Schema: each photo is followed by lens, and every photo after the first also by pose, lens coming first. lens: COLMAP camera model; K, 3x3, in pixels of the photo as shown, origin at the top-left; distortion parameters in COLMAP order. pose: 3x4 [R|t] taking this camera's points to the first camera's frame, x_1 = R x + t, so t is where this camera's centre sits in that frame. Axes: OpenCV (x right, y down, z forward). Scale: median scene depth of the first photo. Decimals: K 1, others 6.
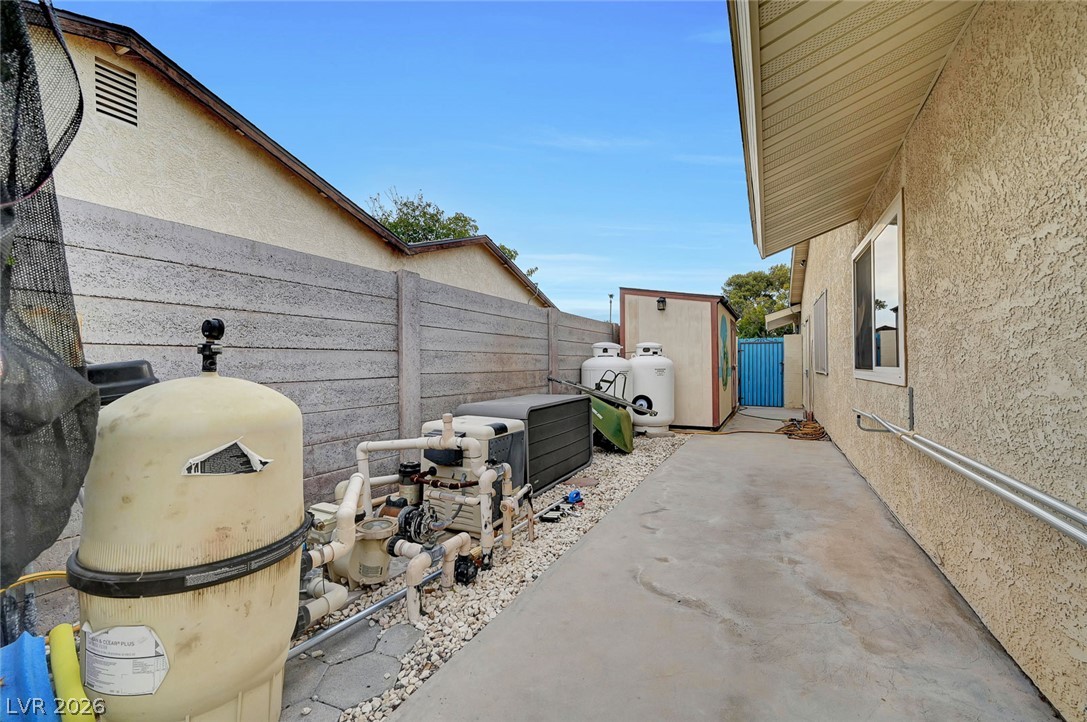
lens RADIAL K [[429.6, 0, 541.6], [0, 429.6, 356.6], [0, 0, 1]] dist [0.002092, -0.001998]
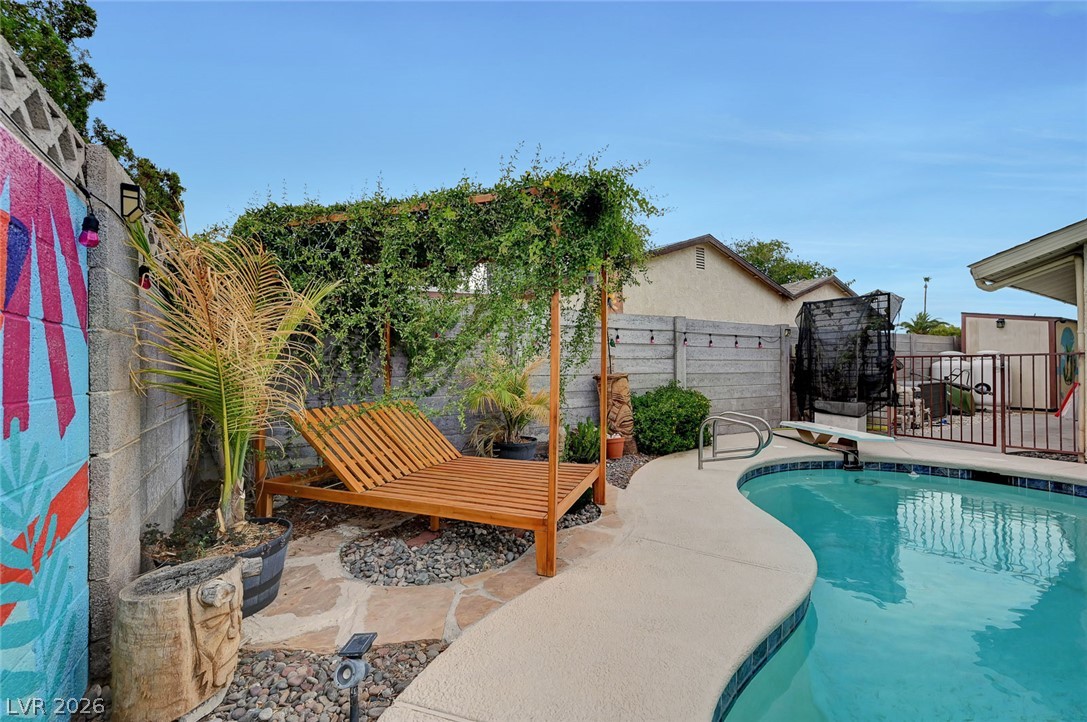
lens RADIAL K [[429.6, 0, 546.9], [0, 429.6, 358.5], [0, 0, 1]] dist [0.002092, -0.001998]
pose [[0.848152, -0.006516, -0.529713, -0.262389], [0.010284, 0.999938, 0.004164, -0.026676], [0.529653, -0.008979, 0.848167, -1.083173]]
